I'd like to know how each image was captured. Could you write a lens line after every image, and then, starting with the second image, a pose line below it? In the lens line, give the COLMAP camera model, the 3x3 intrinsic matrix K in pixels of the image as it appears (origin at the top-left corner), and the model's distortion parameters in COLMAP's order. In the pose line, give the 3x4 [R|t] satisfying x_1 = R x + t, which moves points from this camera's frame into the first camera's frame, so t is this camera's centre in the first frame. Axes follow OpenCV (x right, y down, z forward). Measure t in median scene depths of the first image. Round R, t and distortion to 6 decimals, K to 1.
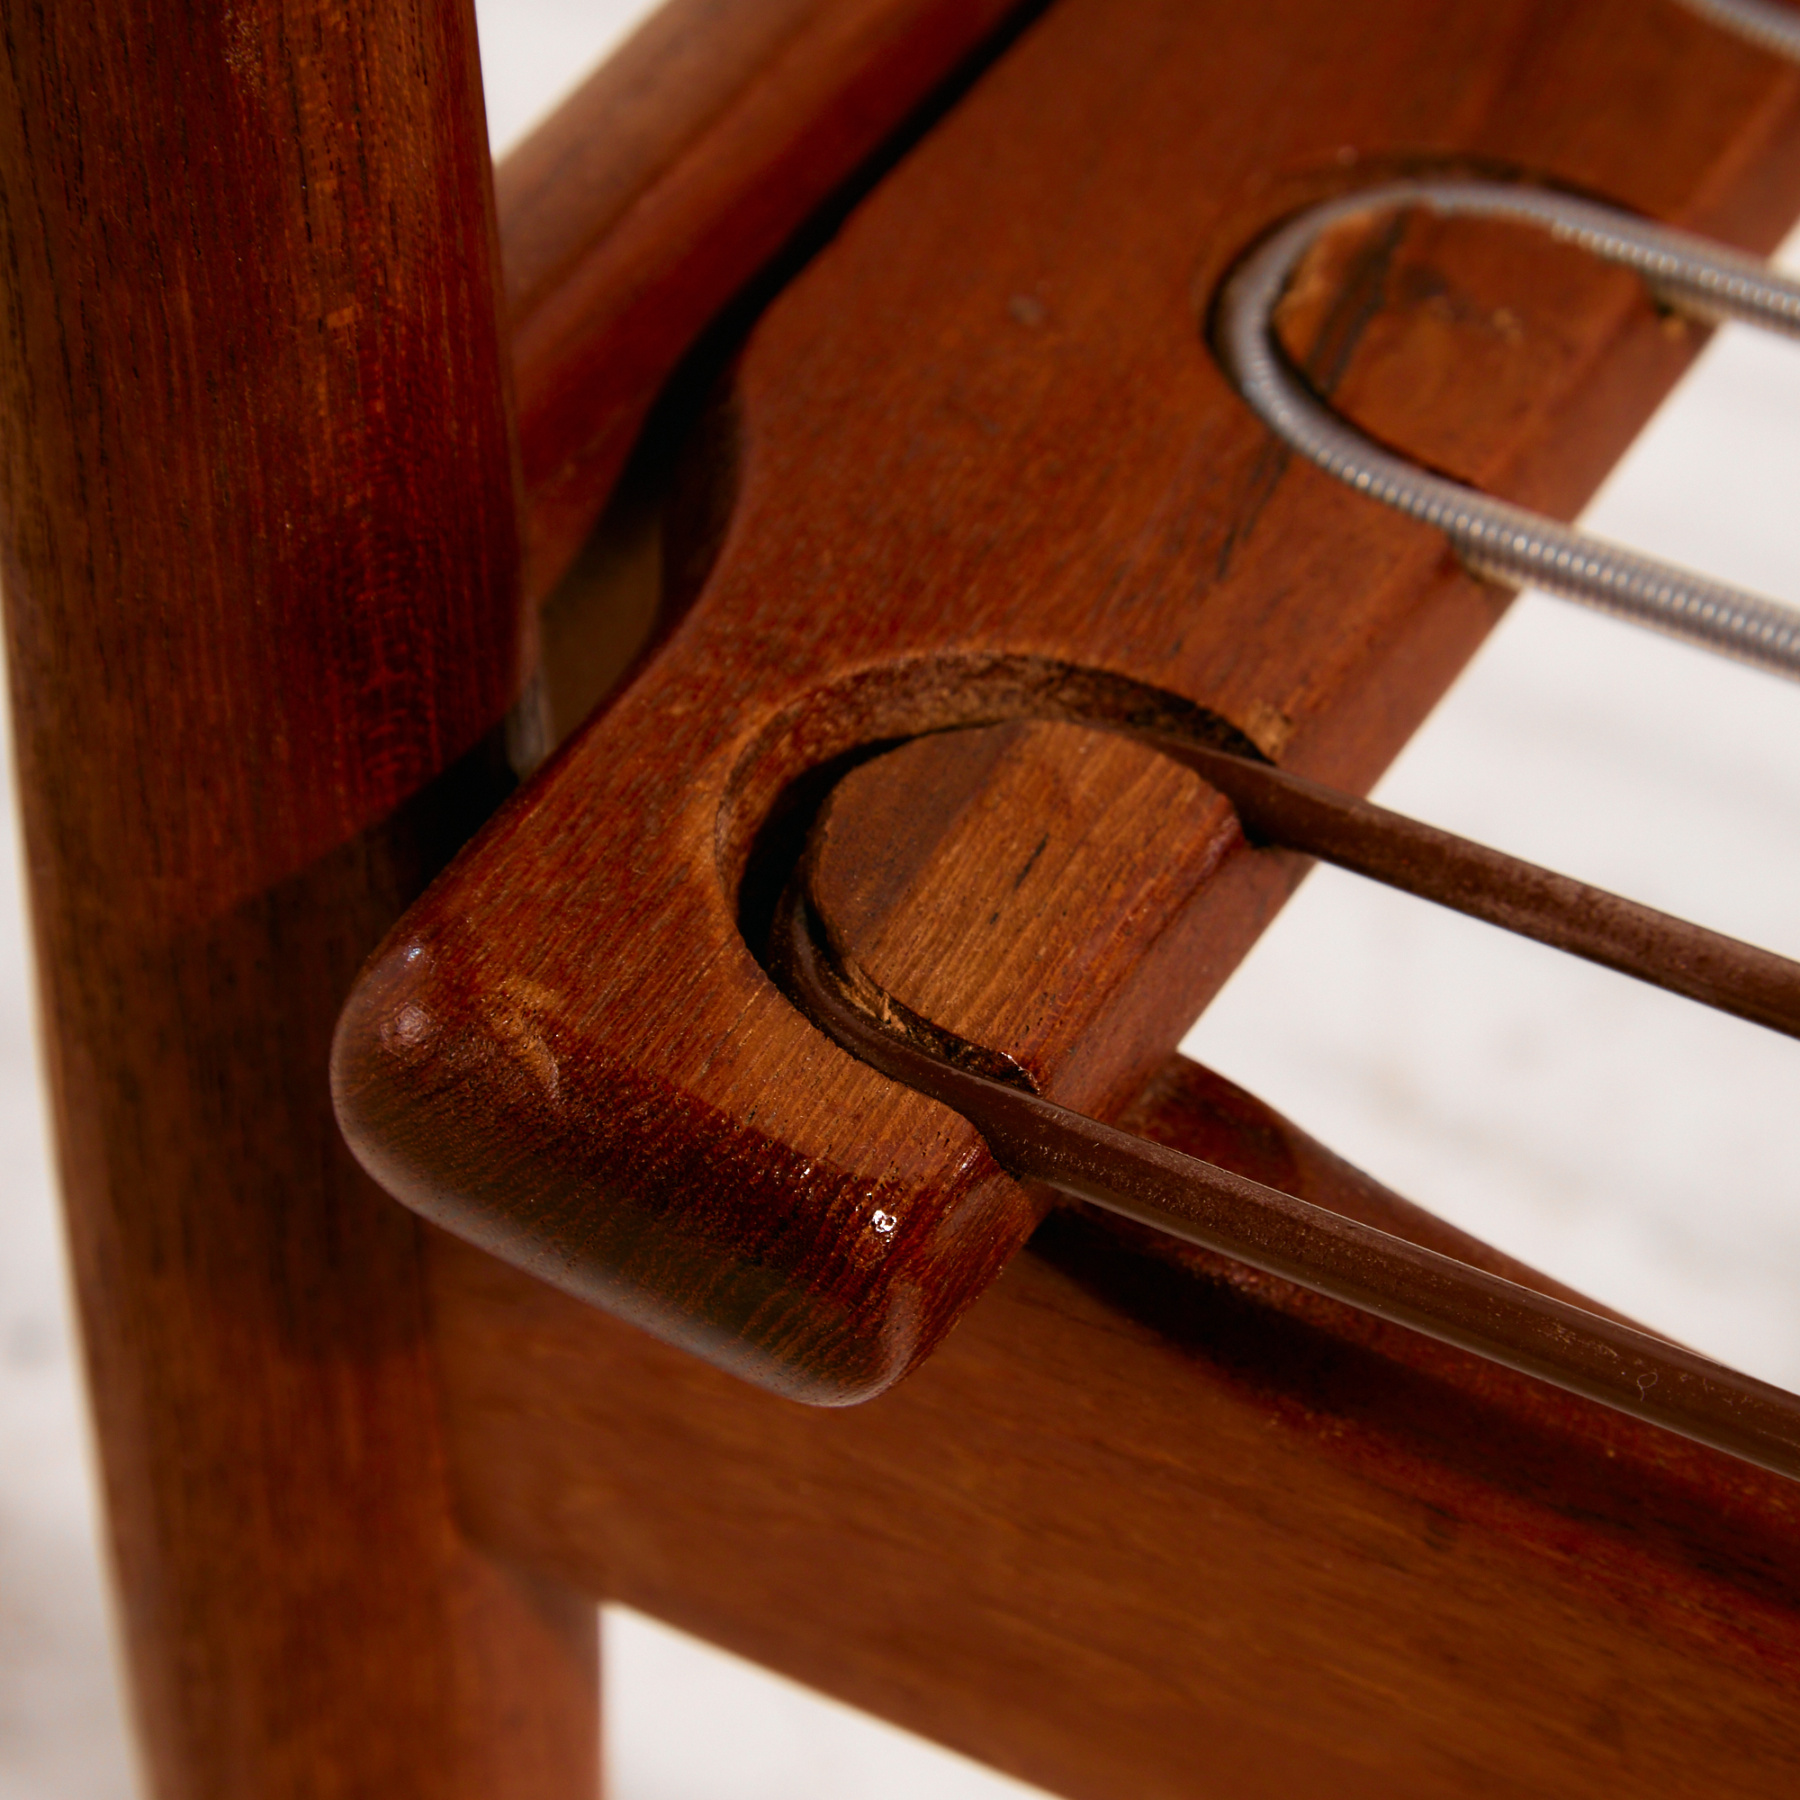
lens RADIAL K [[6415.5, 0, 901.7], [0, 6415.5, 892.5], [0, 0, 1]] dist [0.043678, 0.000000]
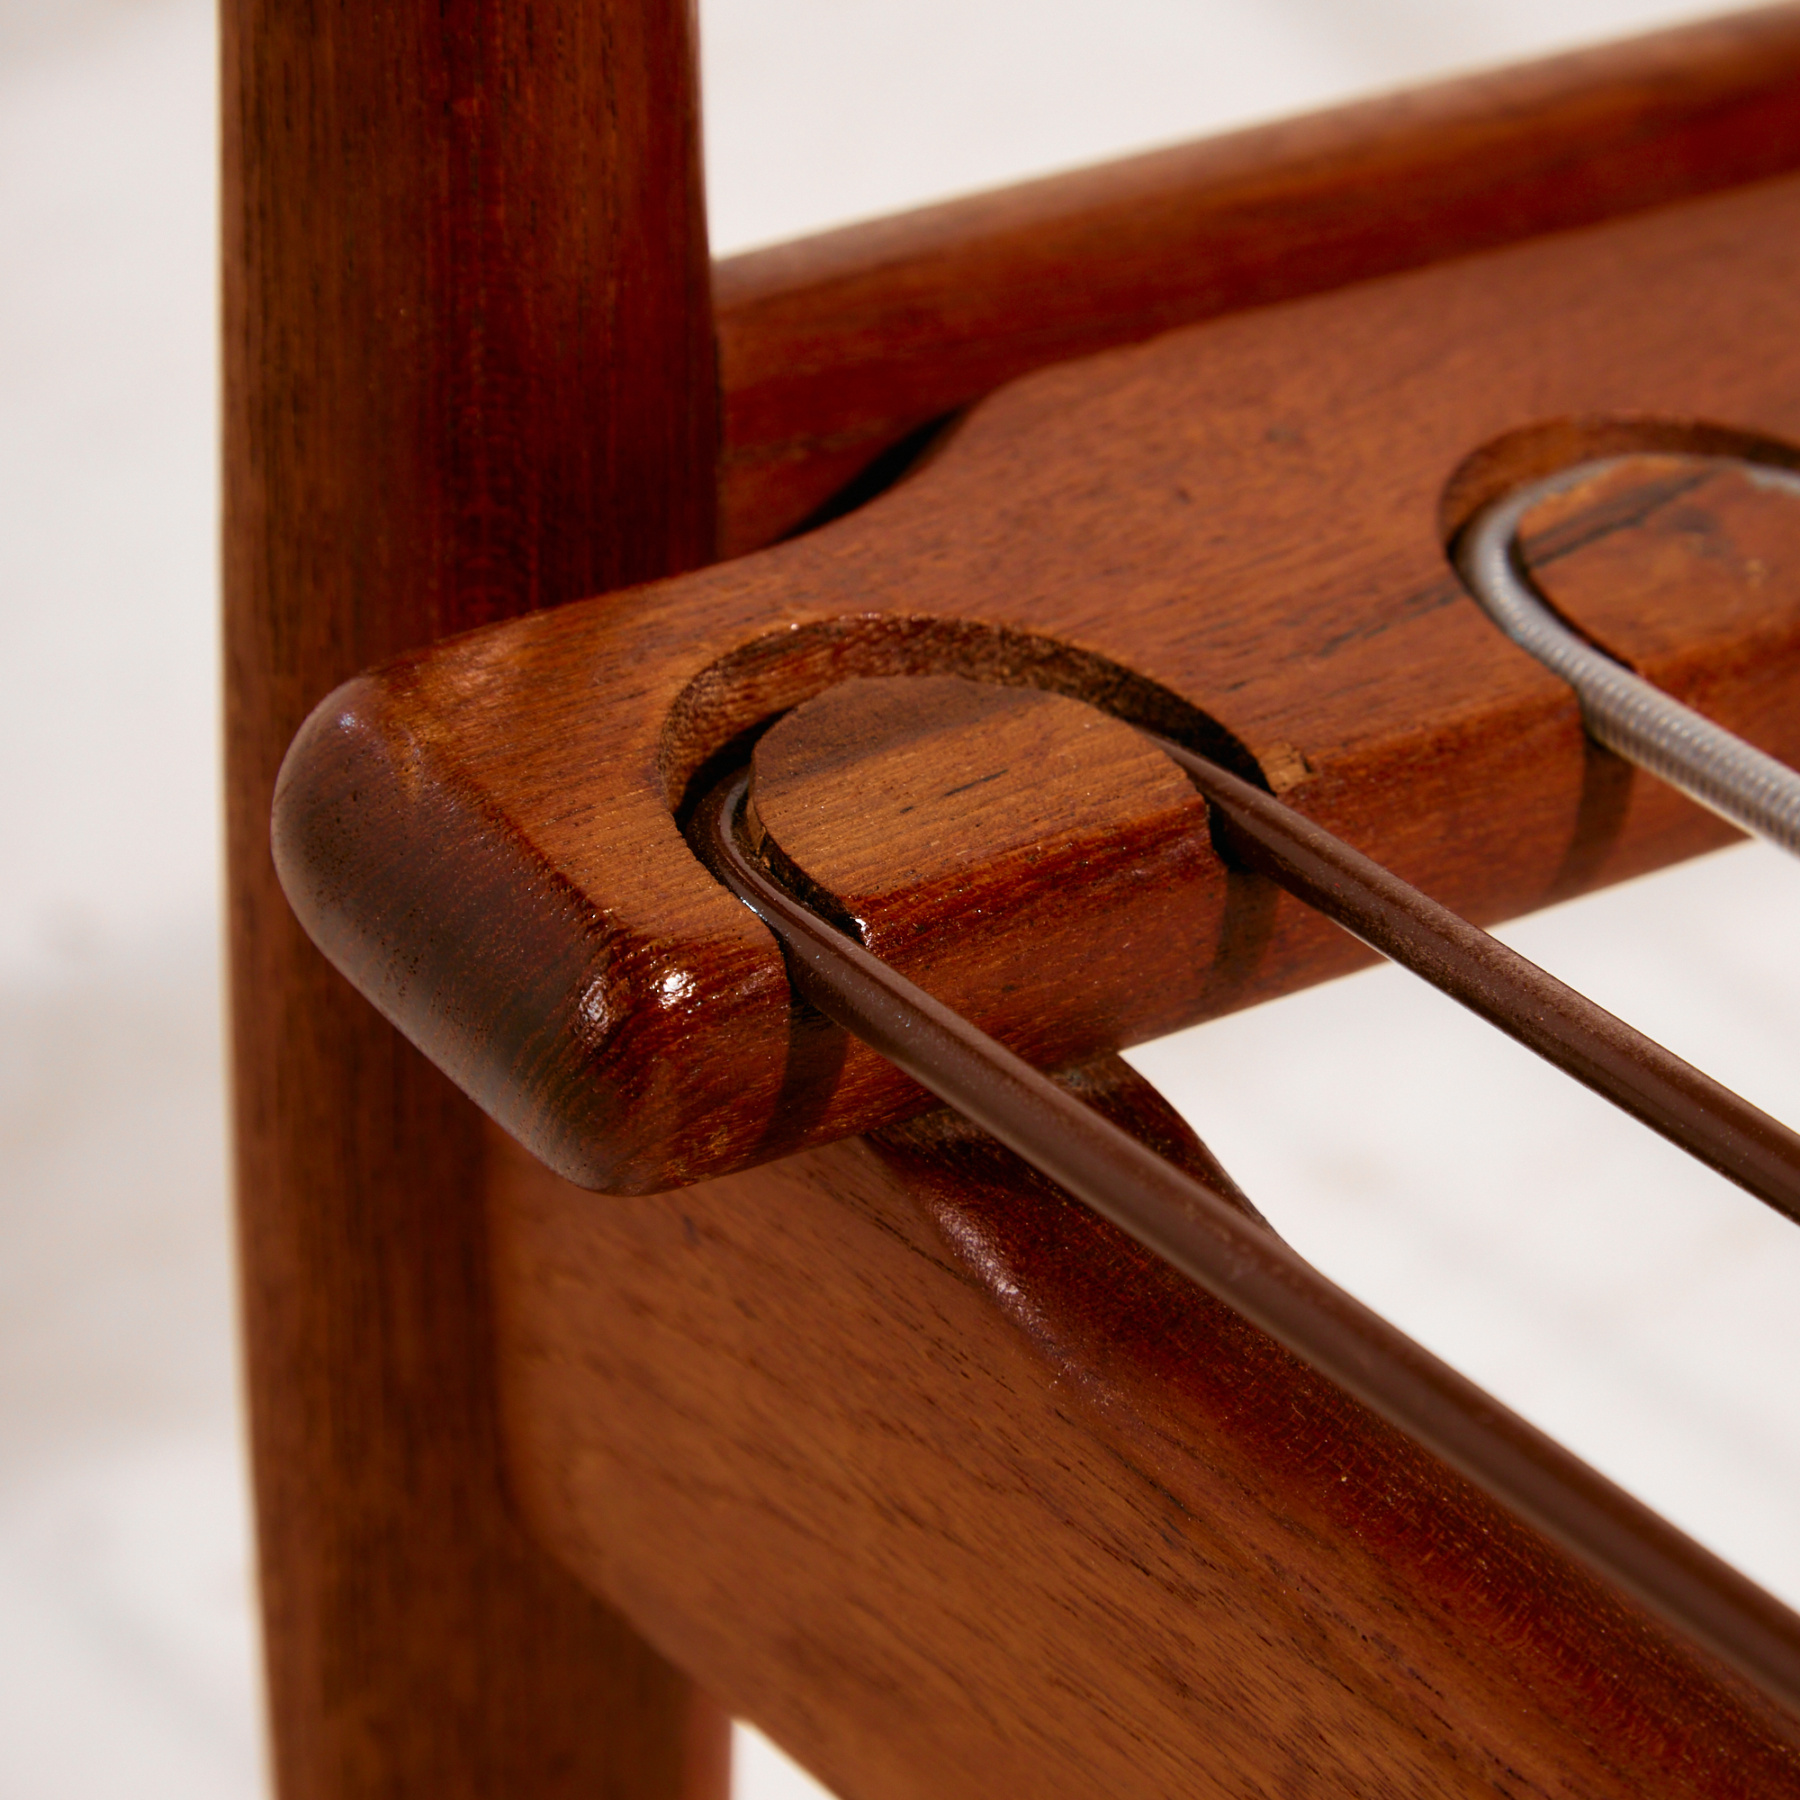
lens RADIAL K [[6415.5, 0, 893.1], [0, 6415.5, 902.9], [0, 0, 1]] dist [0.043678, 0.000000]
pose [[0.914162, 0.223937, -0.337876, 0.359175], [-0.295658, 0.938591, -0.177859, 0.199562], [0.277298, 0.262488, 0.924233, 0.051402]]
